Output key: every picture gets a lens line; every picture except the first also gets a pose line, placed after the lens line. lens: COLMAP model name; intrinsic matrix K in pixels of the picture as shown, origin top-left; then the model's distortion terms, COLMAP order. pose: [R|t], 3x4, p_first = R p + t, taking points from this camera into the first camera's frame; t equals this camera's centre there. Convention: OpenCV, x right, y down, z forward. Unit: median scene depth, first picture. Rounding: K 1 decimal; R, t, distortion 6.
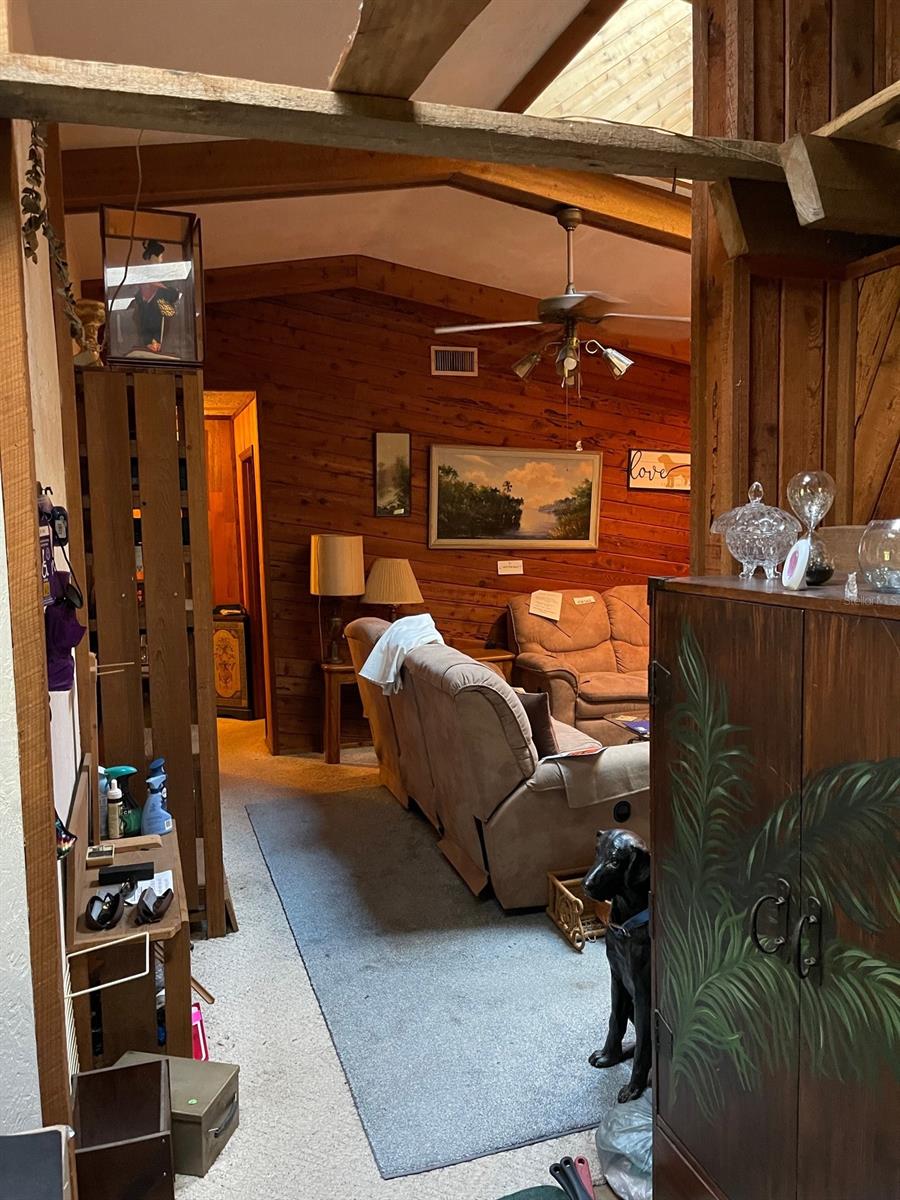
lens RADIAL K [[907.8, 0, 451.5], [0, 907.8, 607.4], [0, 0, 1]] dist [0.056323, -0.045119]
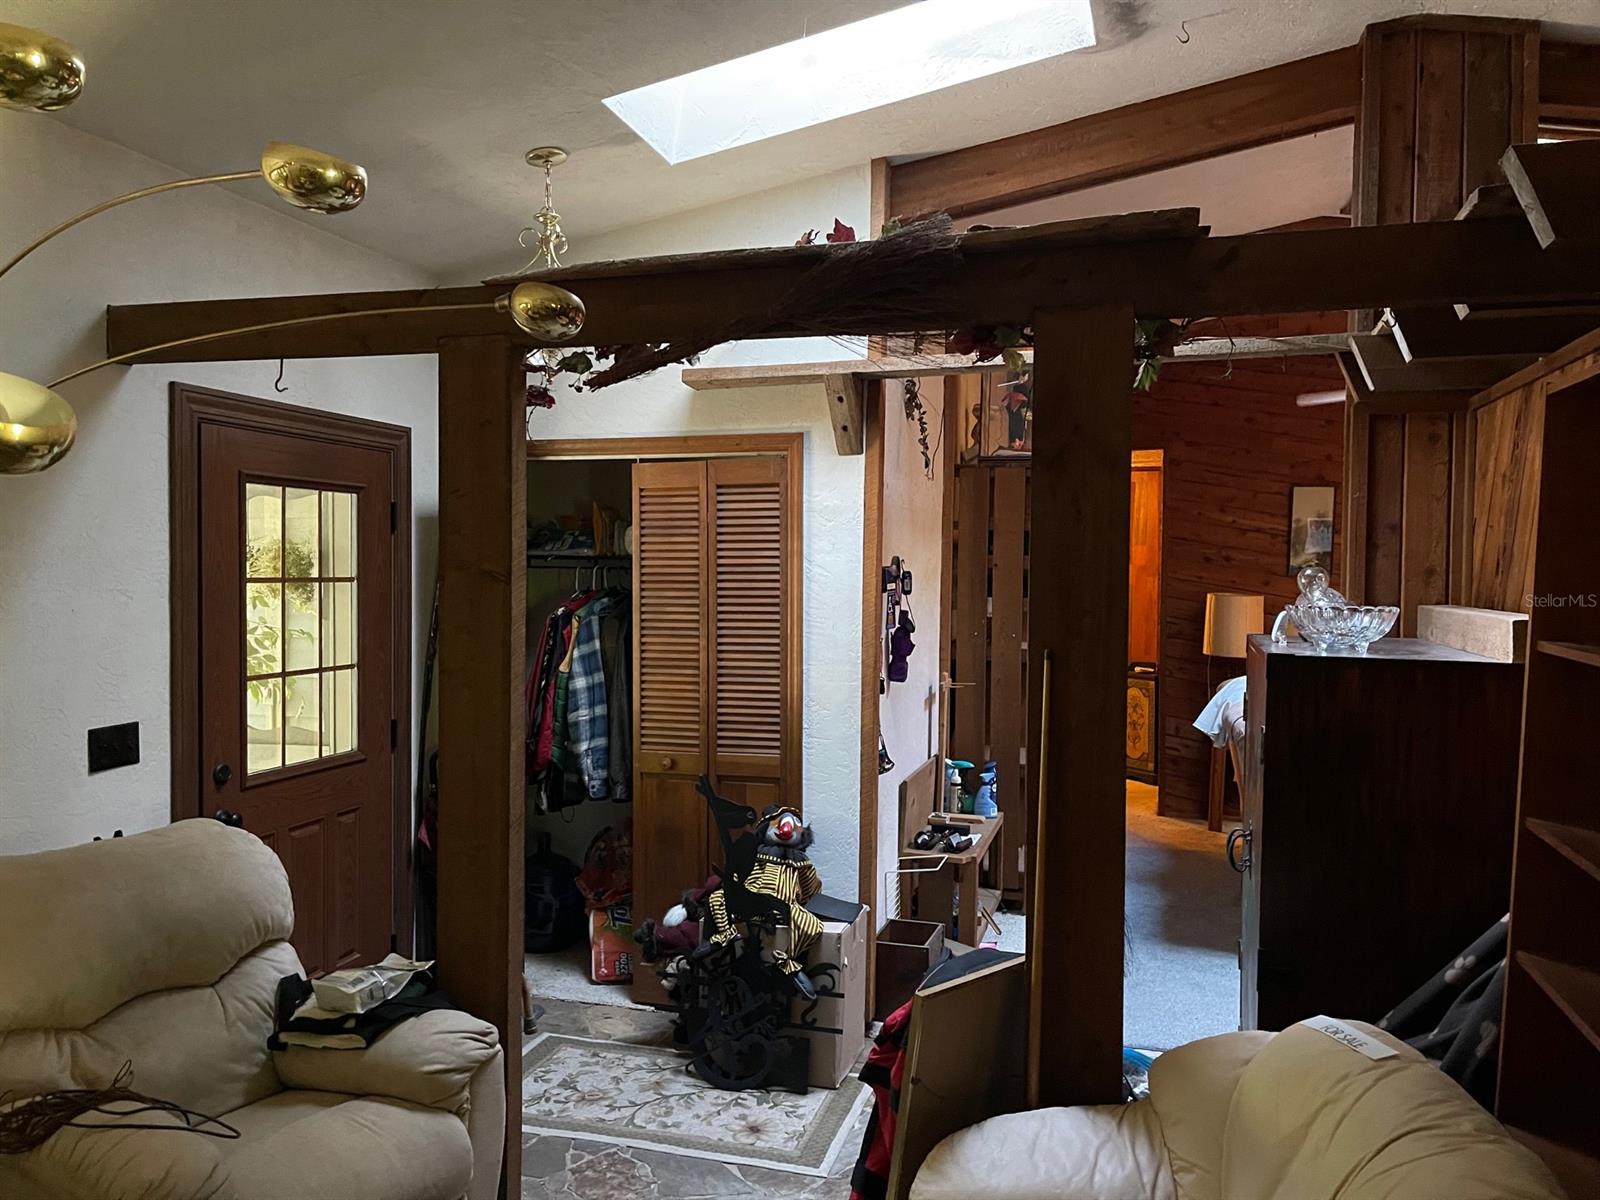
lens RADIAL K [[1210.5, 0, 798.4], [0, 1210.5, 600.1], [0, 0, 1]] dist [0.056323, -0.045119]
pose [[0.816853, 0.044080, -0.575160, 0.232659], [-0.082095, 0.995810, -0.040275, 0.016089], [0.570975, 0.080116, 0.817049, -0.311022]]
